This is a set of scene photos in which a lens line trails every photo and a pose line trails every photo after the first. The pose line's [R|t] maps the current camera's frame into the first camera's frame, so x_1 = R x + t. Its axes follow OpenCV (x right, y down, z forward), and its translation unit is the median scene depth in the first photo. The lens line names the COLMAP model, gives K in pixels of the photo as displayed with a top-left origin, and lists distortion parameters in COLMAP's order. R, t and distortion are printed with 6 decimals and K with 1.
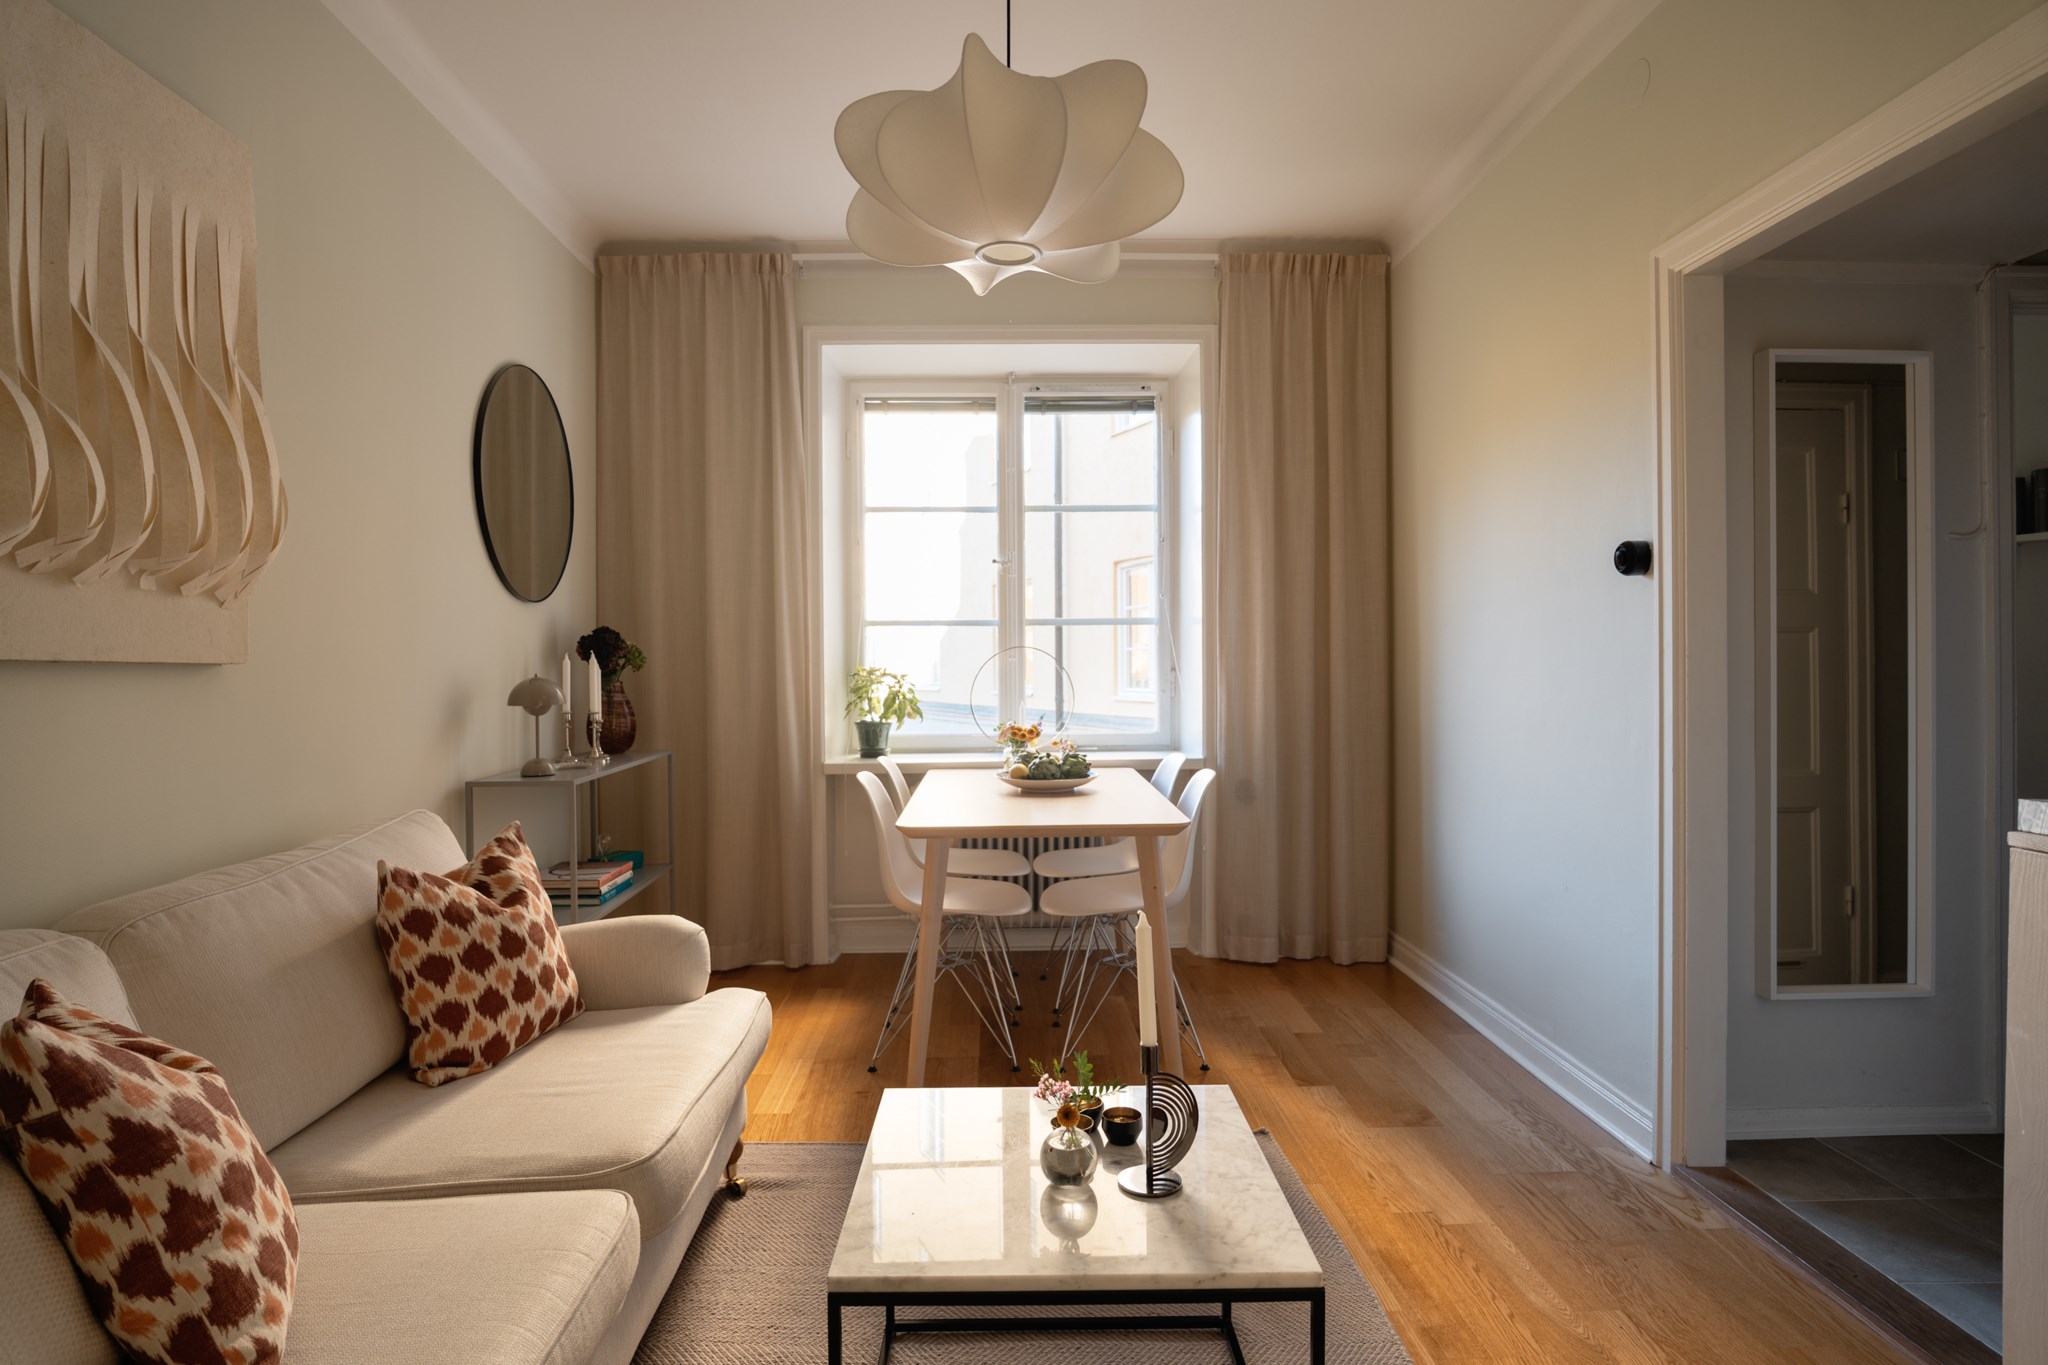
lens RADIAL K [[1130.2, 0, 1033.3], [0, 1130.2, 684.3], [0, 0, 1]] dist [-0.001291, 0.000108]
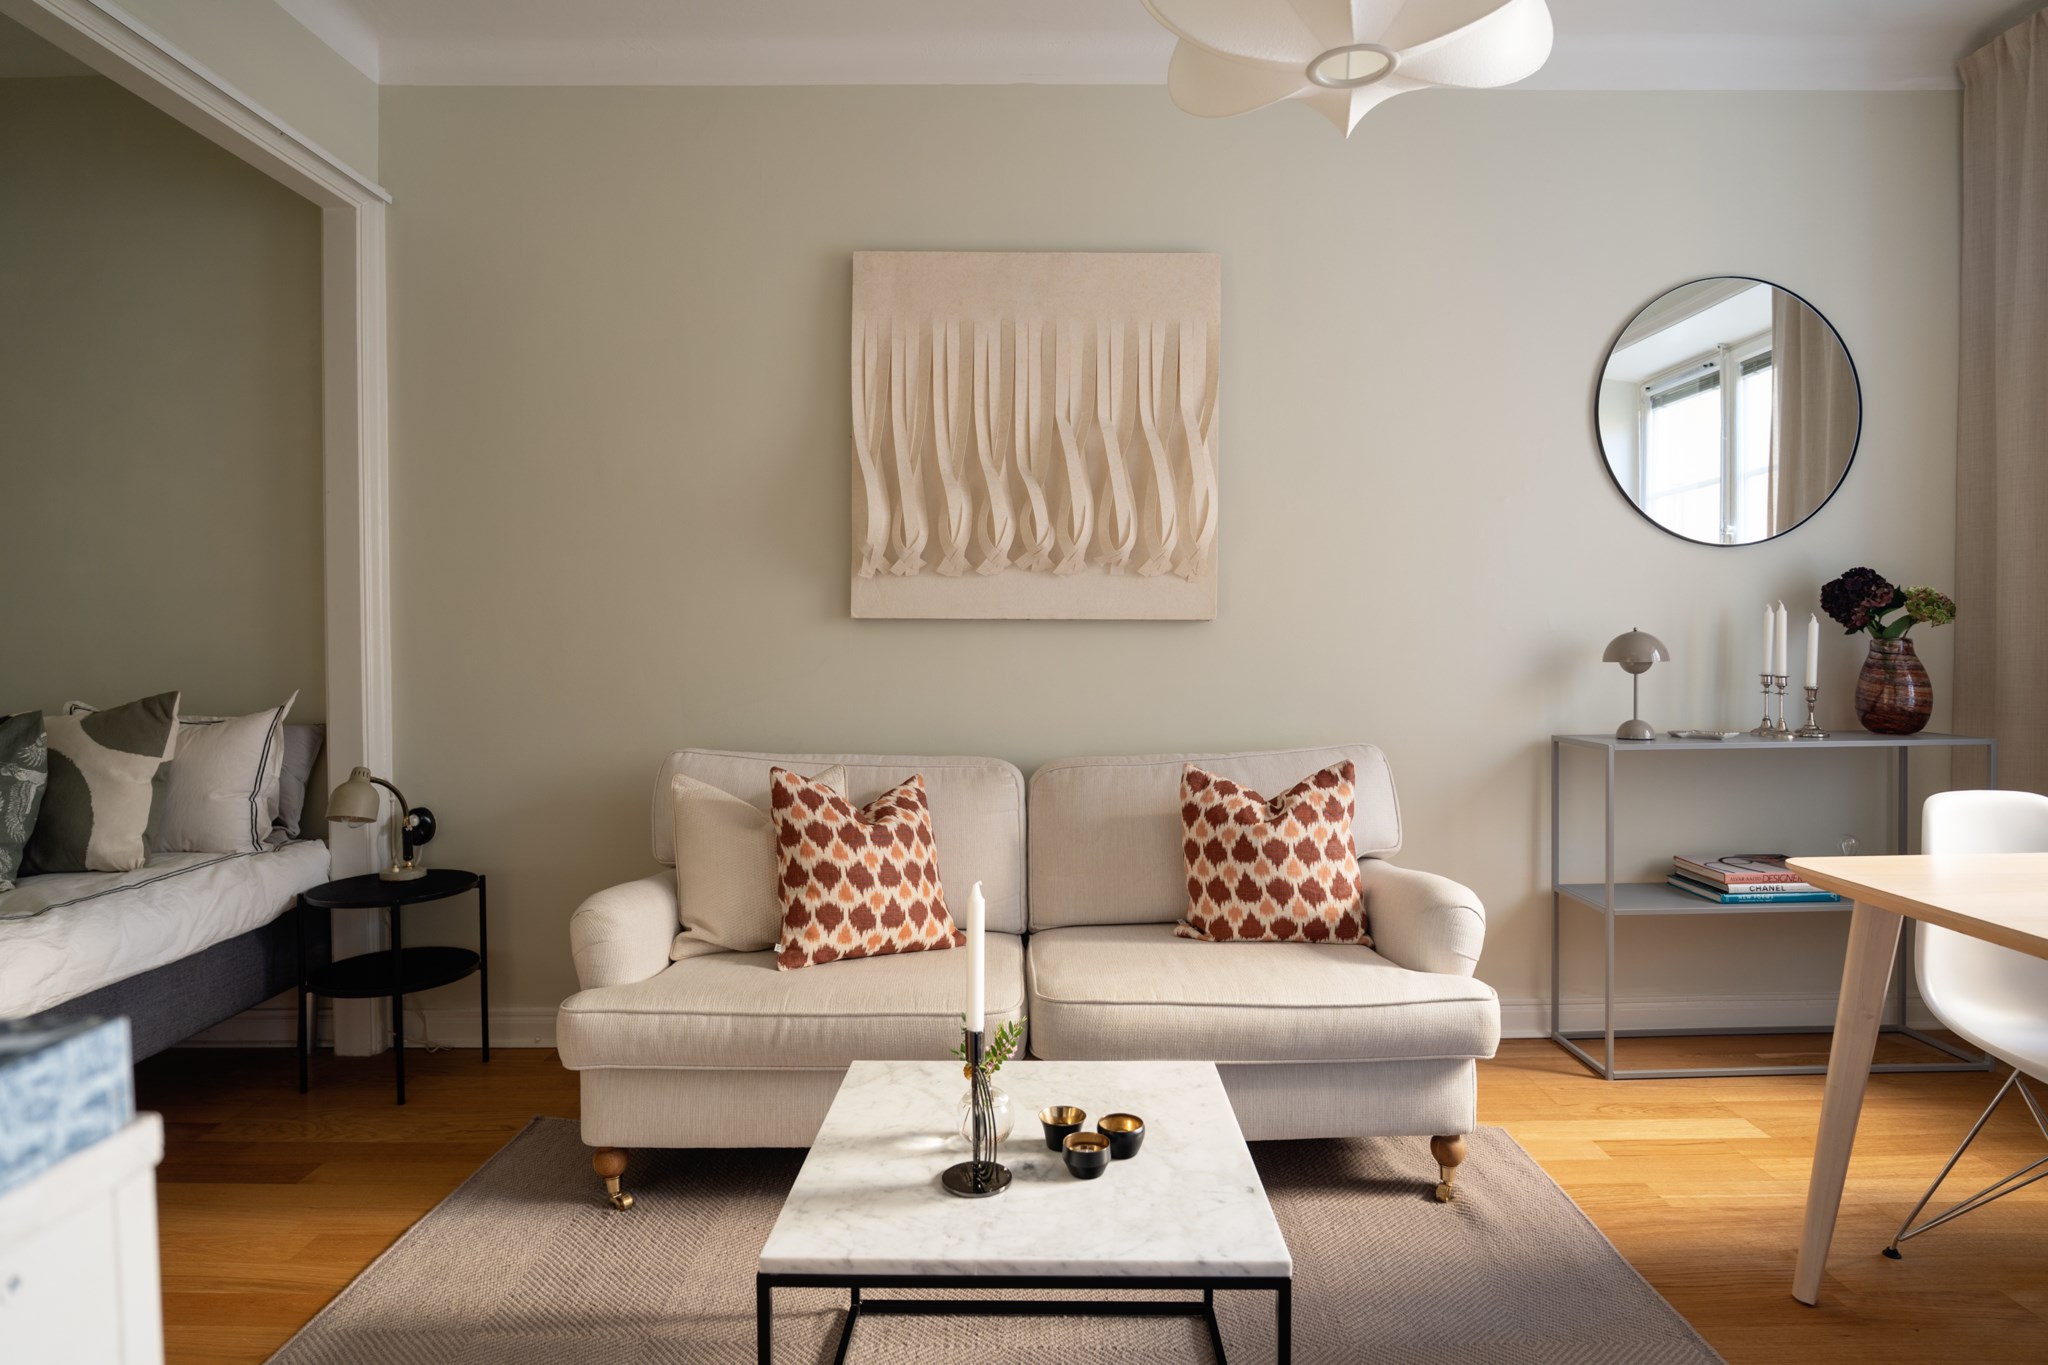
lens RADIAL K [[1158.4, 0, 1027.0], [0, 1158.4, 668.2], [0, 0, 1]] dist [0.001116, 0.000534]
pose [[-0.040776, 0.029928, -0.998720, 0.805821], [-0.012931, 0.999452, 0.030478, 0.001552], [0.999085, 0.014158, -0.040366, 0.849581]]
